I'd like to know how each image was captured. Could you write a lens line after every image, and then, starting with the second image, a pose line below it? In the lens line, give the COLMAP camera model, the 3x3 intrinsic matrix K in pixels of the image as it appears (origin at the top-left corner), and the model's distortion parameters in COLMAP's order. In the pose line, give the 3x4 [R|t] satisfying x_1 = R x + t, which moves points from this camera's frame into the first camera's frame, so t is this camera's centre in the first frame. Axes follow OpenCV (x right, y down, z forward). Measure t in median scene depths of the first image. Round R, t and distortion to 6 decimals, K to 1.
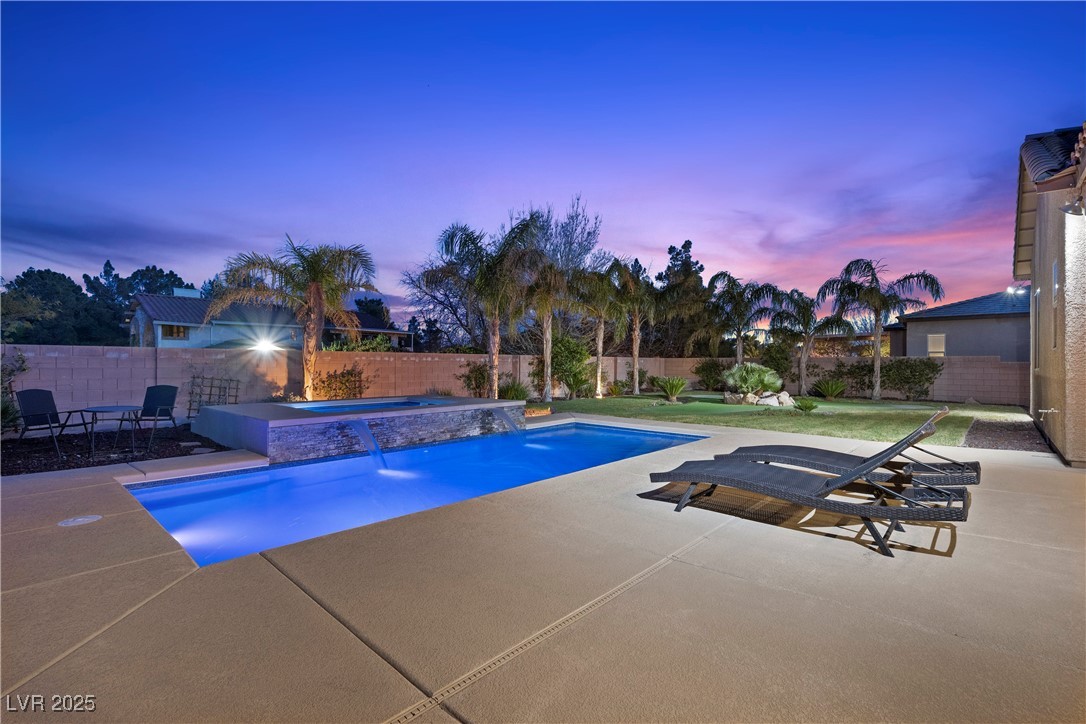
lens RADIAL K [[491.6, 0, 540.4], [0, 491.6, 361.3], [0, 0, 1]] dist [-0.004228, 0.000616]
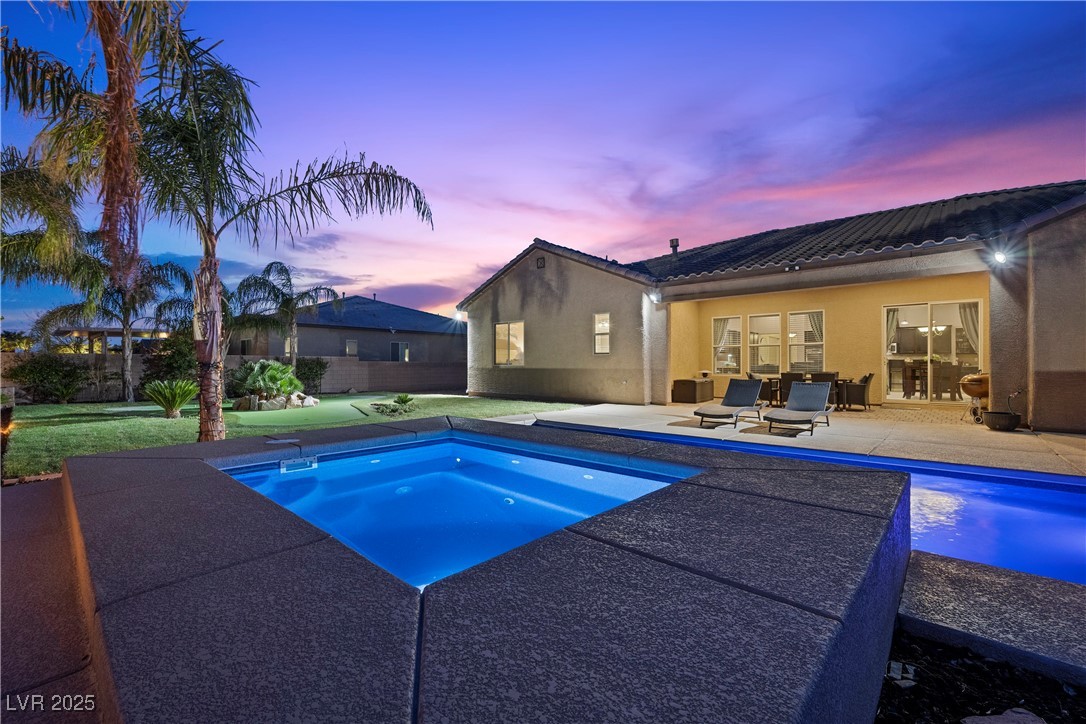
lens RADIAL K [[451.4, 0, 539.2], [0, 451.4, 372.7], [0, 0, 1]] dist [-0.006143, -0.000213]
pose [[-0.025329, -0.021285, 0.999453, -0.348332], [-0.003249, 0.999770, 0.021209, 0.005293], [-0.999674, -0.002711, -0.025392, 0.507362]]
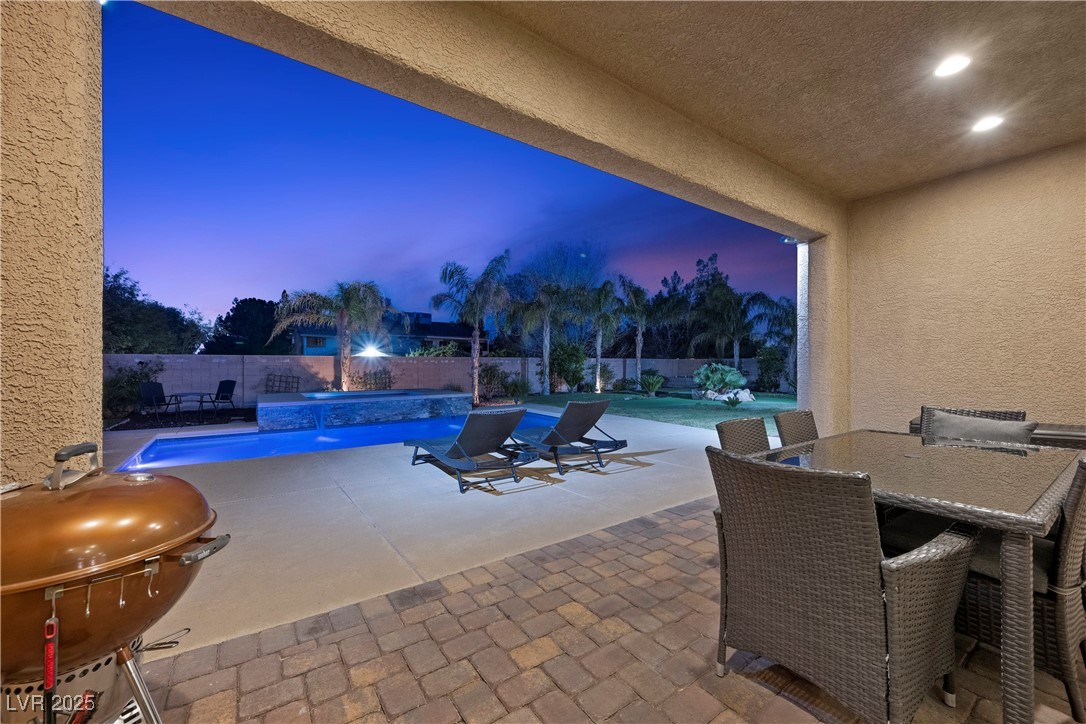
lens RADIAL K [[423.8, 0, 542.0], [0, 423.8, 364.4], [0, 0, 1]] dist [-0.002212, -0.000559]
pose [[0.976976, -0.002301, -0.213338, 0.225346], [0.003776, 0.999972, 0.006505, -0.002737], [0.213317, -0.007161, 0.976957, -0.044537]]
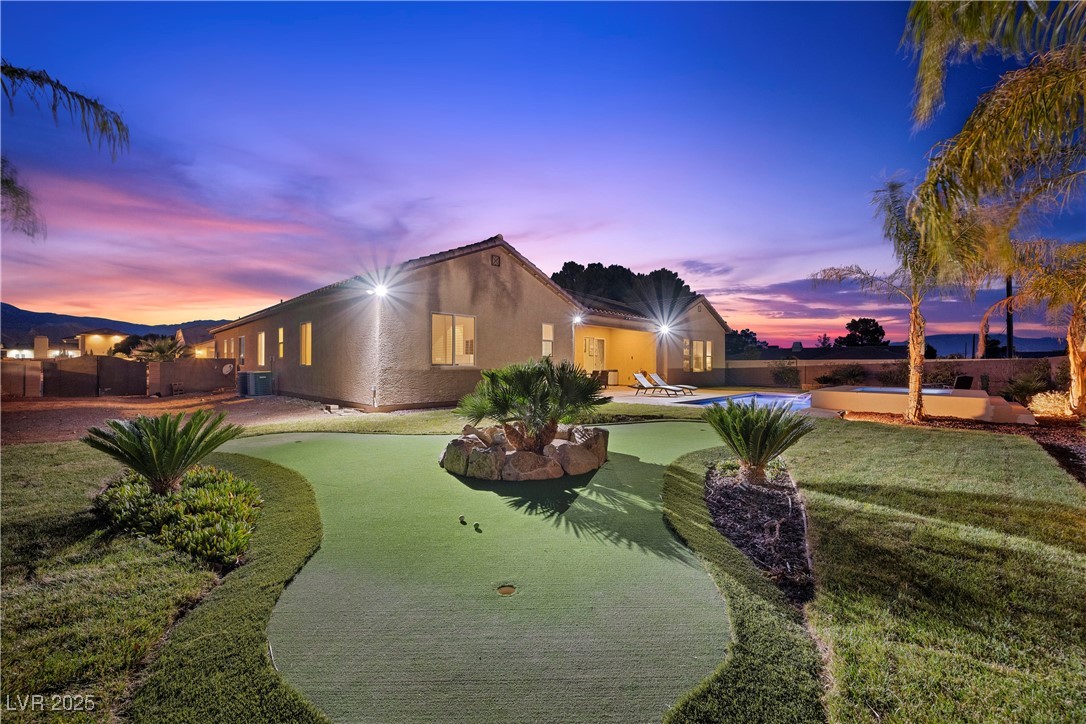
lens RADIAL K [[423.8, 0, 554.7], [0, 423.8, 365.1], [0, 0, 1]] dist [-0.002212, -0.000559]
pose [[-0.999907, -0.004661, 0.012853, 0.375571], [-0.004750, 0.999965, -0.006902, 0.011880], [-0.012821, -0.006962, -0.999894, 1.241861]]
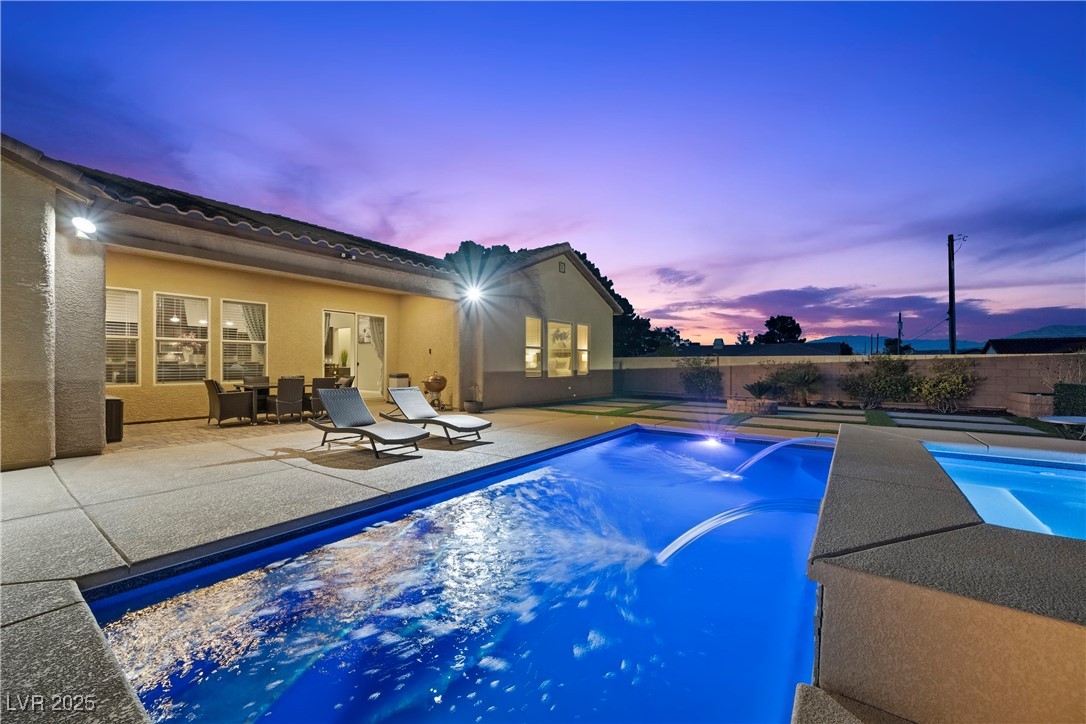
lens RADIAL K [[423.8, 0, 551.4], [0, 423.8, 365.5], [0, 0, 1]] dist [-0.002212, -0.000559]
pose [[-0.991367, -0.002935, -0.131084, 0.049394], [-0.002744, 0.999995, -0.001644, 0.002902], [0.131088, -0.001270, -0.991370, 0.652226]]
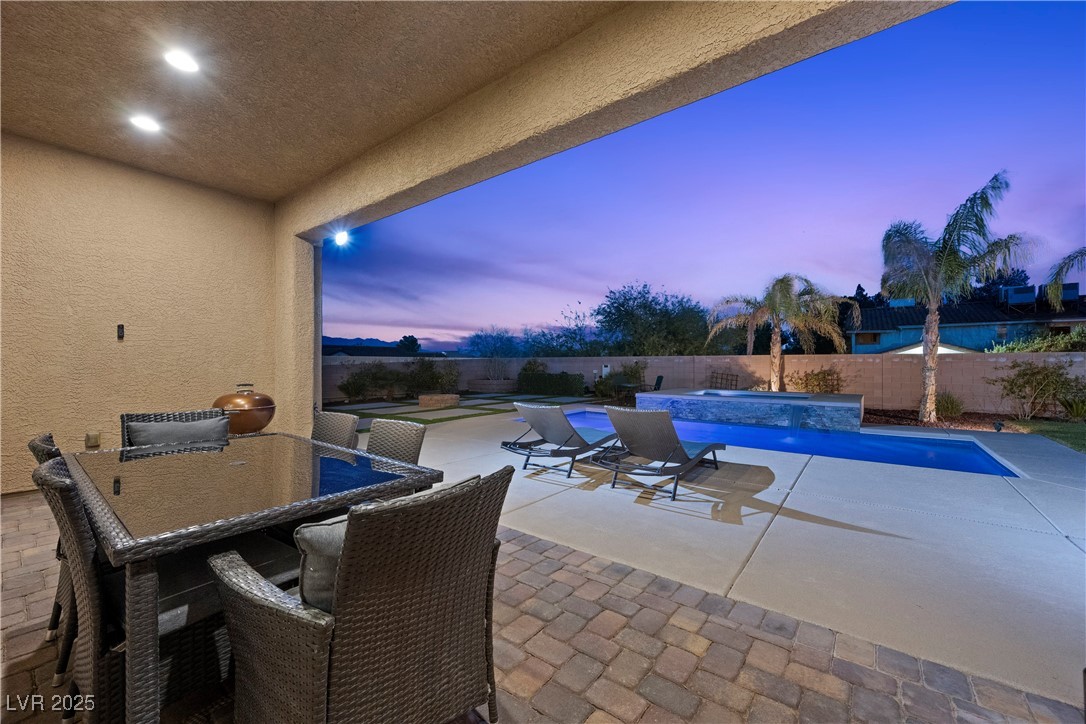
lens RADIAL K [[423.8, 0, 540.4], [0, 423.8, 363.7], [0, 0, 1]] dist [-0.002212, -0.000559]
pose [[0.085930, -0.000625, -0.996301, 0.423943], [0.005576, 0.999984, -0.000146, -0.001216], [0.996286, -0.005543, 0.085932, 0.167813]]
